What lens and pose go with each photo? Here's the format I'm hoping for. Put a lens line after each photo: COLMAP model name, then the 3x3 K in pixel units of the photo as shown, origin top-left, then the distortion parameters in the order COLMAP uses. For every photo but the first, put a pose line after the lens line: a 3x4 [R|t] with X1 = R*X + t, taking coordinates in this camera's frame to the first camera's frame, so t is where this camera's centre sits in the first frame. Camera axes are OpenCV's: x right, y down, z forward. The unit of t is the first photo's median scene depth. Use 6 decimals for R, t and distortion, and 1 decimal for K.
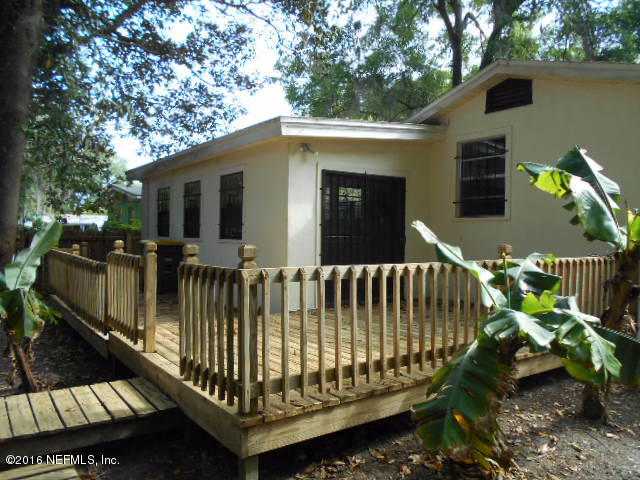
lens RADIAL K [[481.8, 0, 319.1], [0, 481.8, 242.9], [0, 0, 1]] dist [-0.002059, 0.000440]
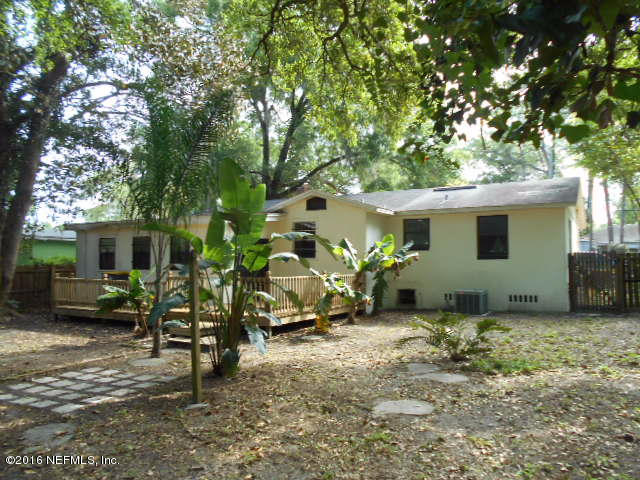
lens RADIAL K [[481.8, 0, 319.1], [0, 481.8, 242.9], [0, 0, 1]] dist [-0.002059, 0.000440]
pose [[0.902399, 0.012517, 0.430720, -0.965916], [0.014076, 0.998188, -0.058500, 0.006660], [-0.430672, 0.058854, 0.900588, -1.752451]]
